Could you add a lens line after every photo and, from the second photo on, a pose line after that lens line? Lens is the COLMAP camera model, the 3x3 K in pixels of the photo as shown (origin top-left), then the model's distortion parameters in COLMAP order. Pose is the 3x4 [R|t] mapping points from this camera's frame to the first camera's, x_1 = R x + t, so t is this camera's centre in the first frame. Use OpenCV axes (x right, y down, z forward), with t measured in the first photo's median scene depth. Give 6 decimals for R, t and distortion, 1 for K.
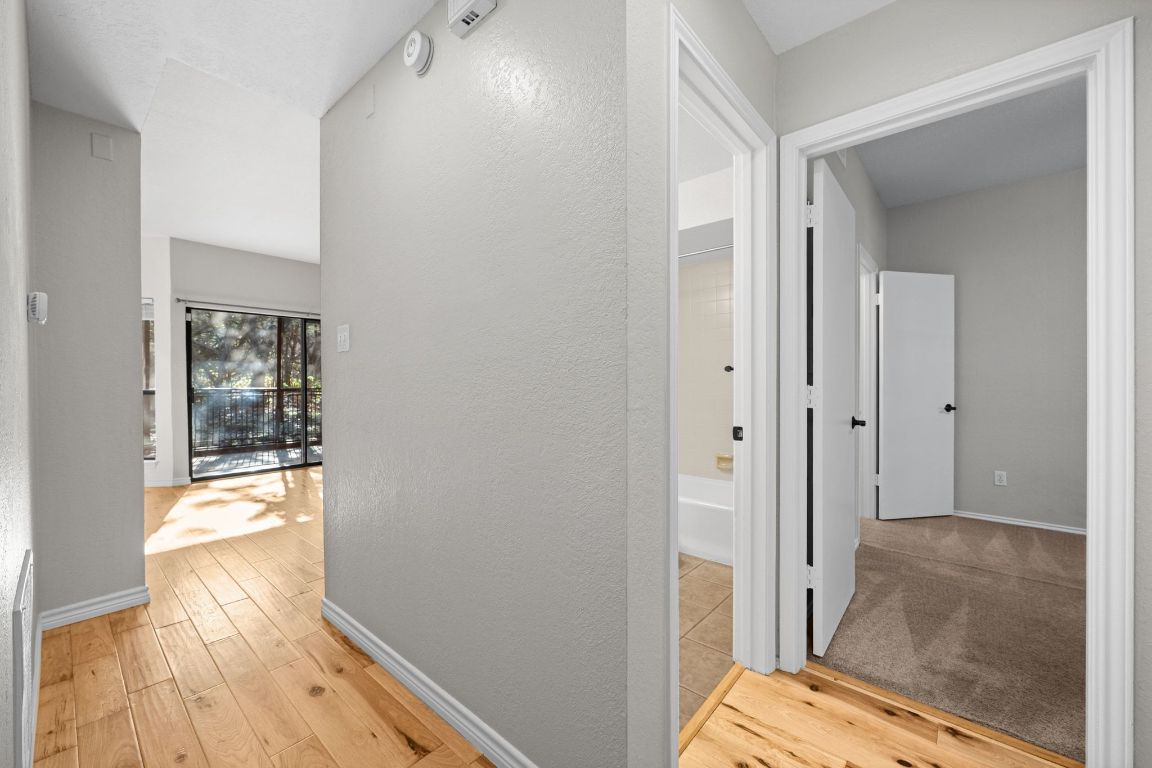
lens RADIAL K [[449.5, 0, 572.9], [0, 449.5, 388.7], [0, 0, 1]] dist [0.000731, 0.000087]
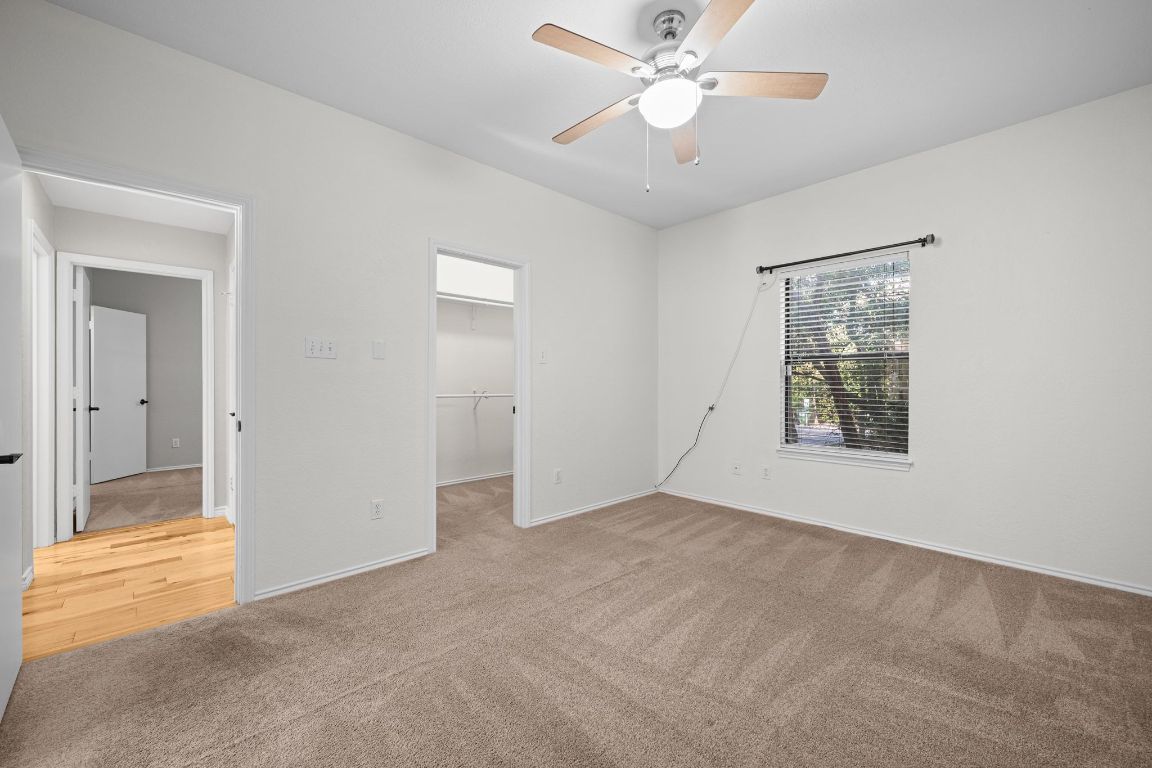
lens RADIAL K [[449.5, 0, 572.9], [0, 449.5, 388.7], [0, 0, 1]] dist [0.000731, 0.000087]
pose [[0.090304, -0.000408, 0.995914, -0.808869], [0.005515, 0.999985, -0.000090, 0.009581], [-0.995899, 0.005501, 0.090305, -0.865605]]
